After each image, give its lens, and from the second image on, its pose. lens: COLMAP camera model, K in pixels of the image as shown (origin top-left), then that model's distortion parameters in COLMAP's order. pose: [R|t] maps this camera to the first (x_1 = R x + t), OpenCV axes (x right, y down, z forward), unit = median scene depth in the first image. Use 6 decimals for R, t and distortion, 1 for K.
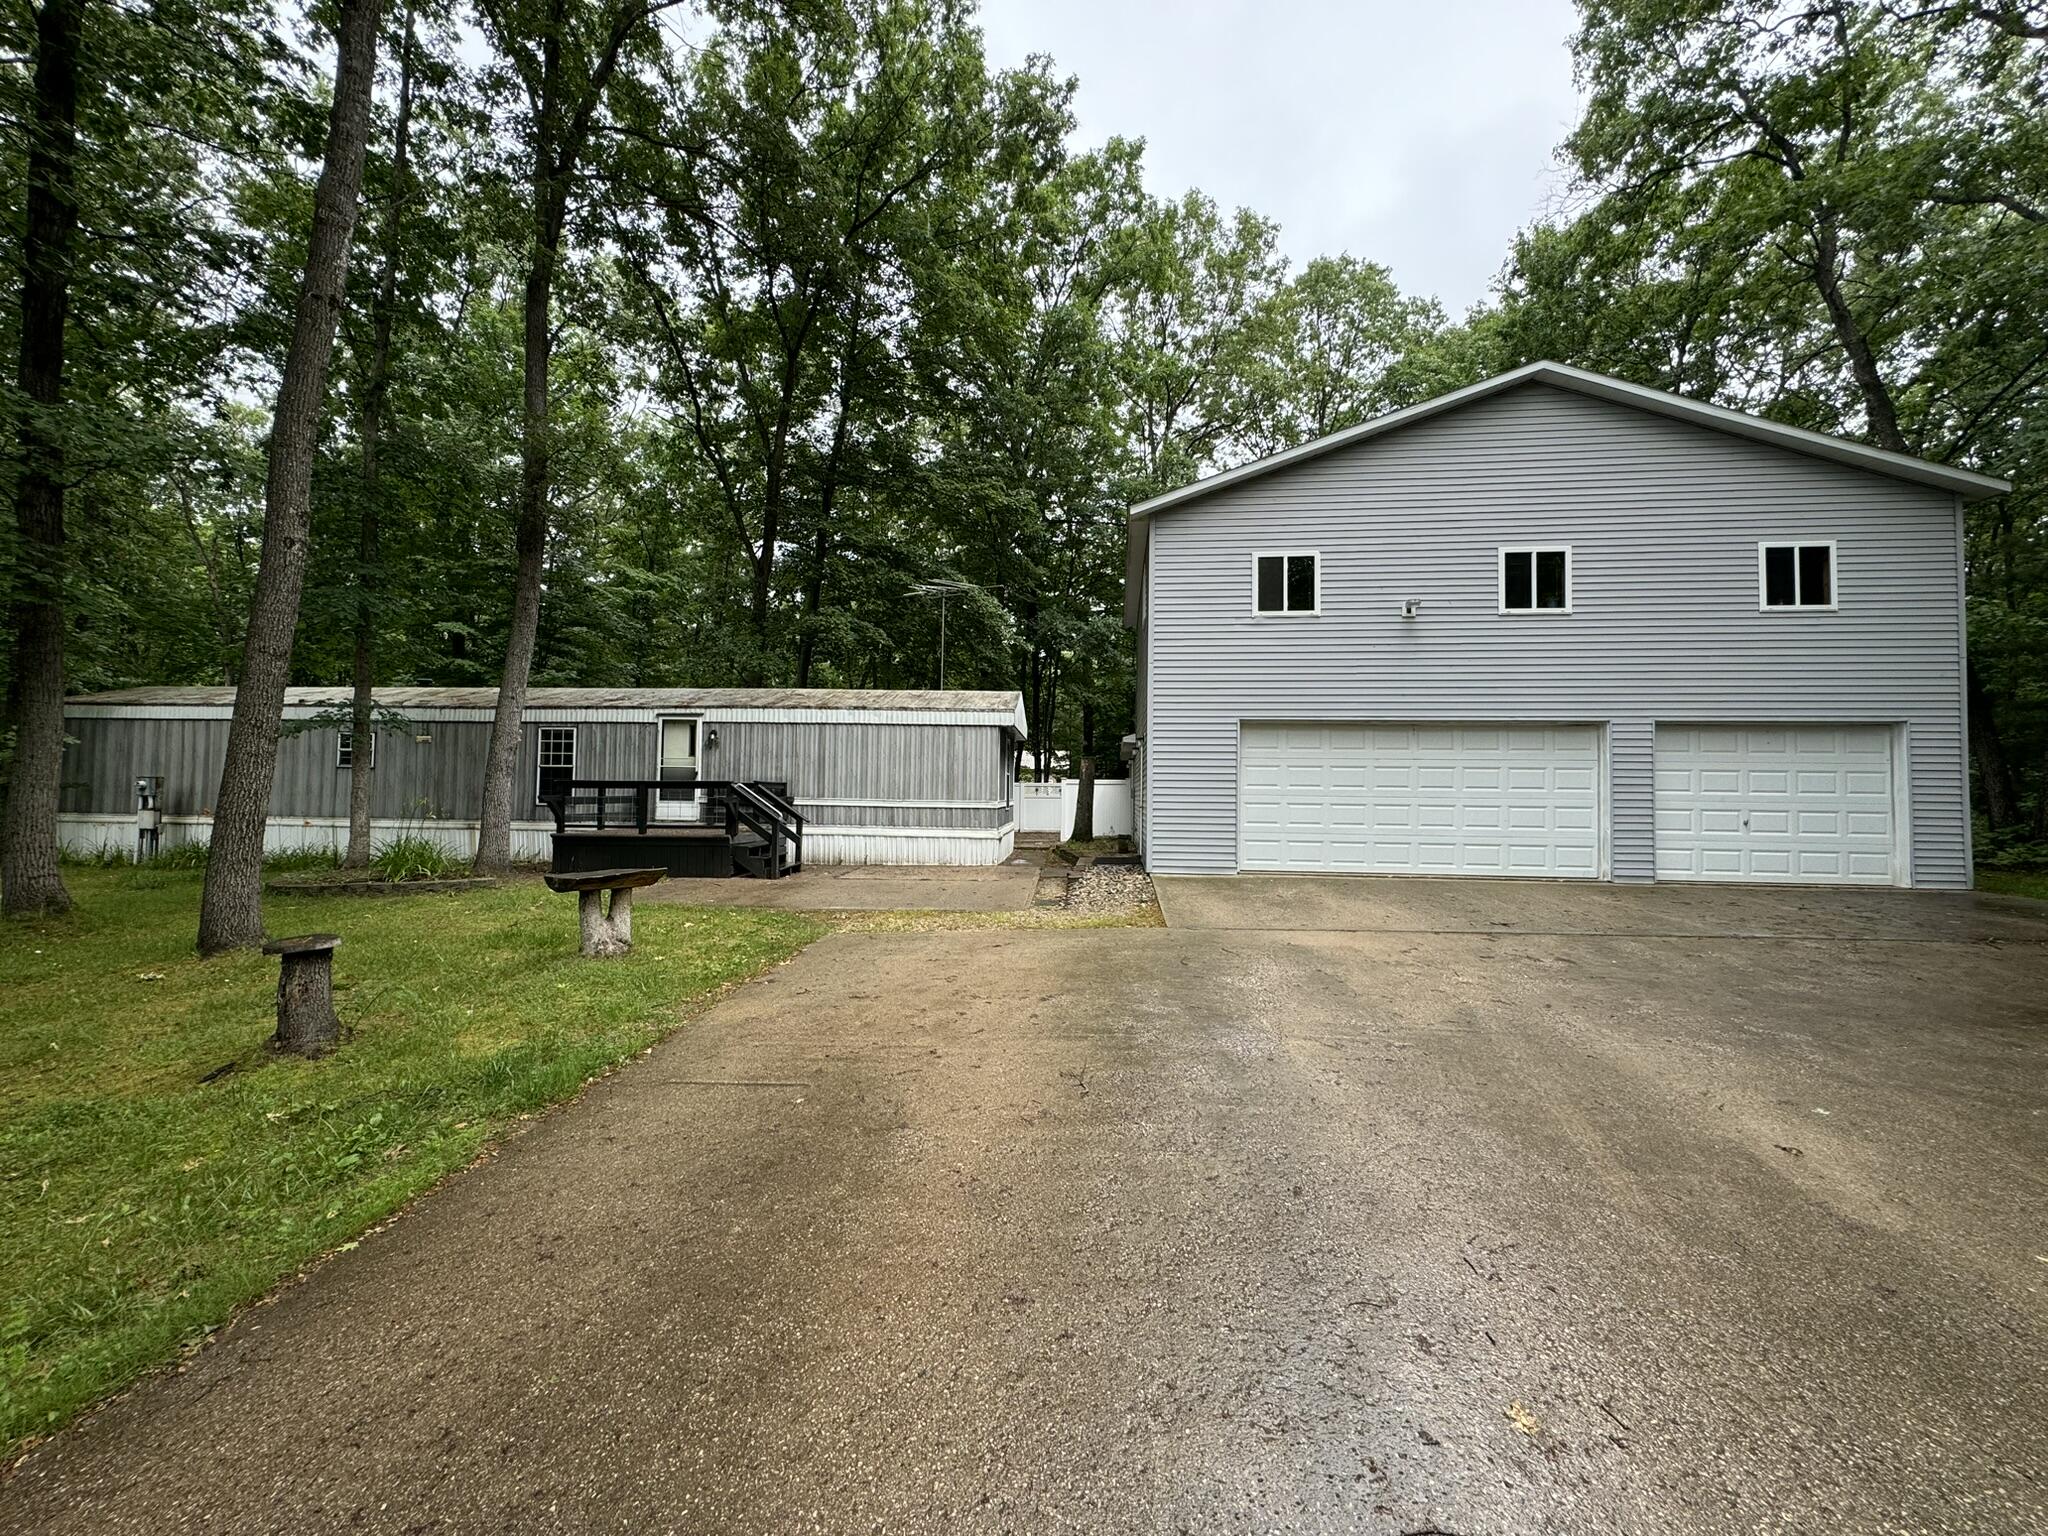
lens RADIAL K [[819.0, 0, 1023.2], [0, 819.0, 767.0], [0, 0, 1]] dist [-0.001998, -0.000030]
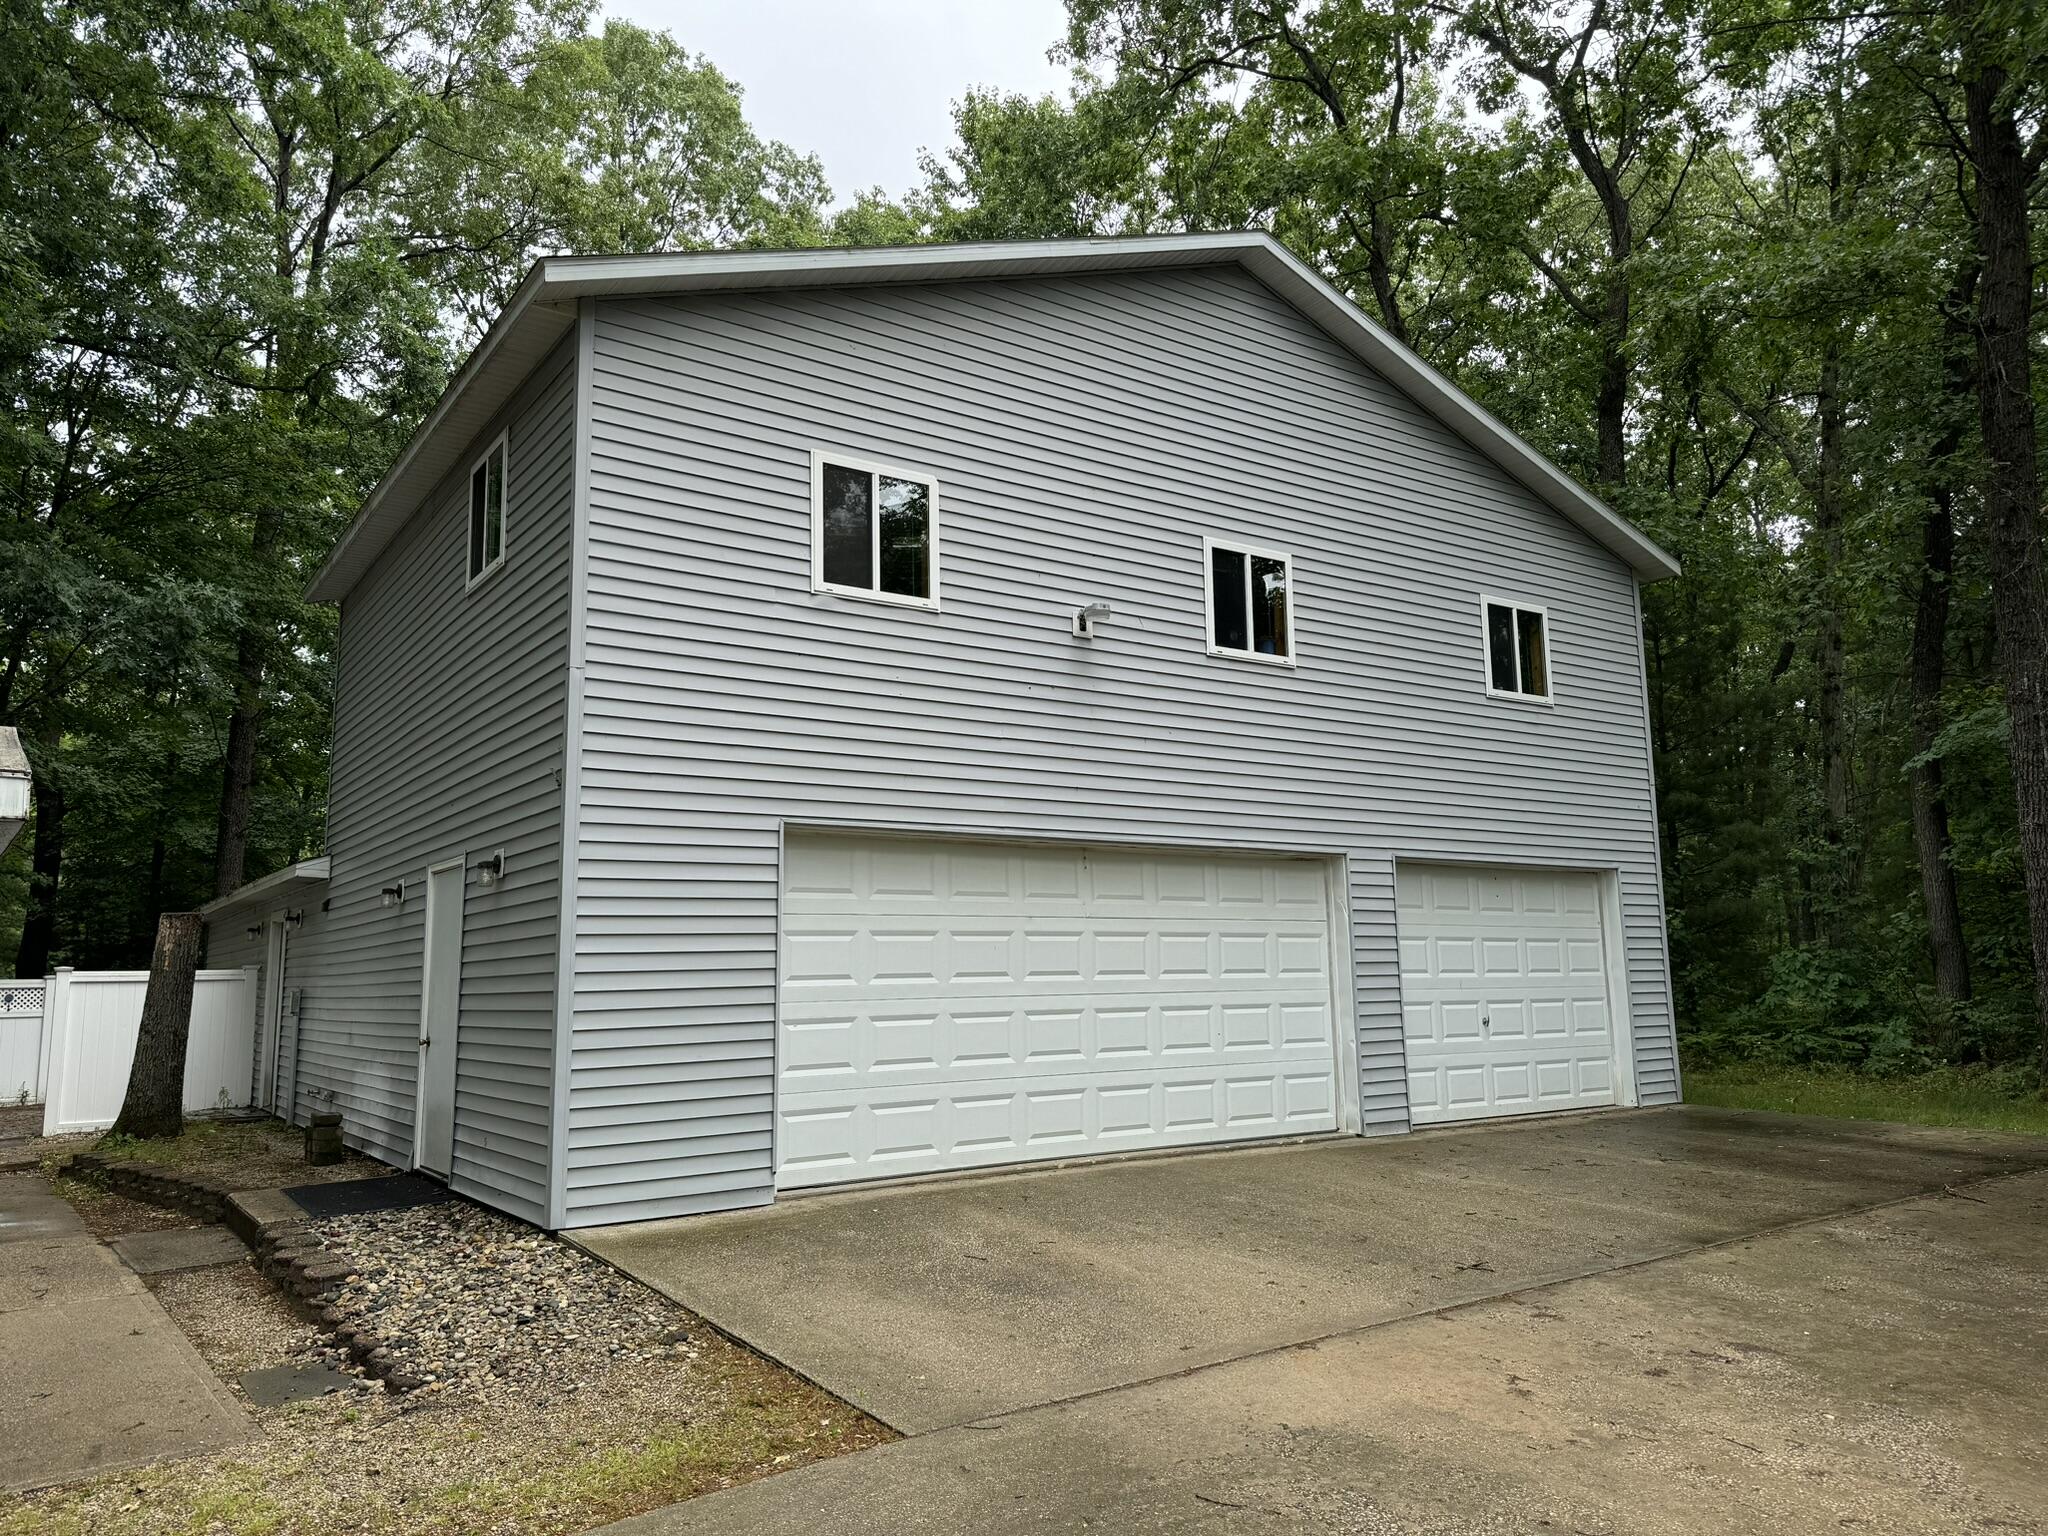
lens RADIAL K [[1446.4, 0, 1023.4], [0, 1446.4, 743.6], [0, 0, 1]] dist [0.028733, -0.009902]
pose [[0.749158, 0.083107, 0.657157, -0.105271], [0.003522, 0.991584, -0.129414, -0.000740], [-0.662382, 0.099266, 0.742561, 0.262148]]
